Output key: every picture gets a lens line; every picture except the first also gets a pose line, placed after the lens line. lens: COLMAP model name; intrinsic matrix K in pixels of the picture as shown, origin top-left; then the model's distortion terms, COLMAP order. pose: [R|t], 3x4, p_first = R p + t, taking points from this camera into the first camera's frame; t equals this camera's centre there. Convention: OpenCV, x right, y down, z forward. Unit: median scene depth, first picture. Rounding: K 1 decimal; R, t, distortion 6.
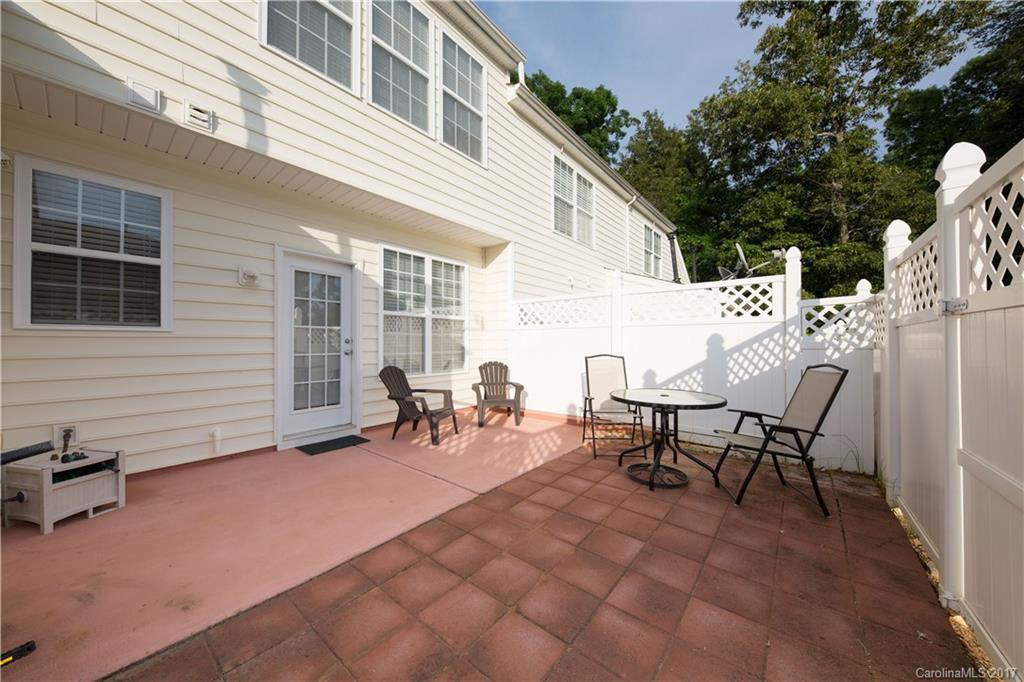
lens RADIAL K [[351.7, 0, 511.7], [0, 351.7, 338.9], [0, 0, 1]] dist [0.007235, -0.004495]
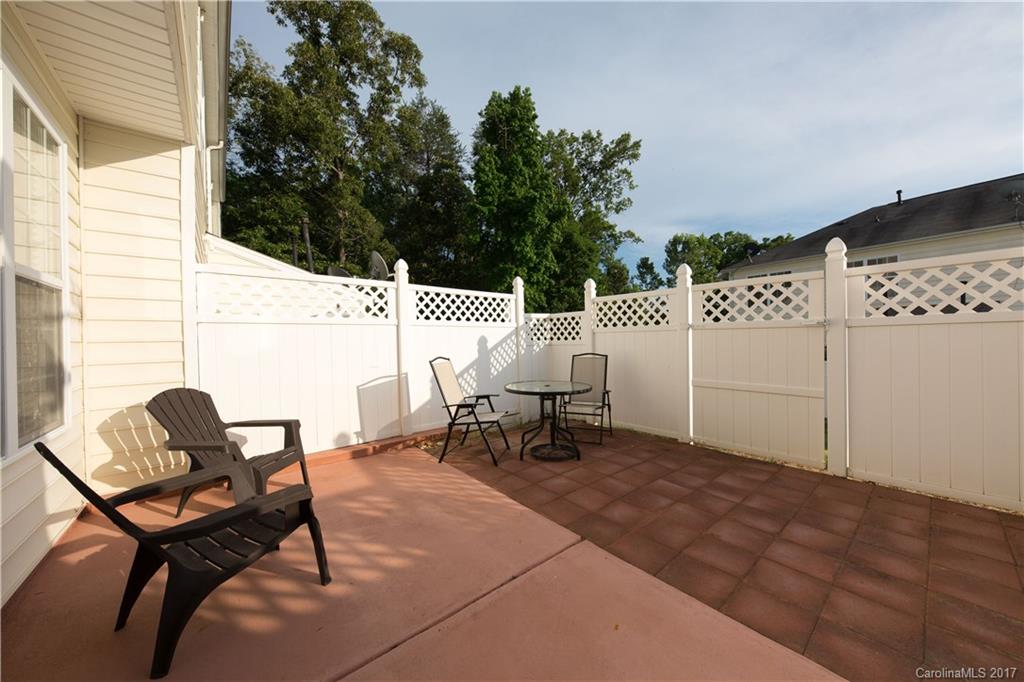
lens RADIAL K [[351.7, 0, 511.6], [0, 351.7, 341.5], [0, 0, 1]] dist [0.007235, -0.004495]
pose [[0.189125, -0.007512, 0.981924, -0.850453], [0.006280, 0.999960, 0.006440, -0.001410], [-0.981933, 0.004948, 0.189165, 0.972494]]
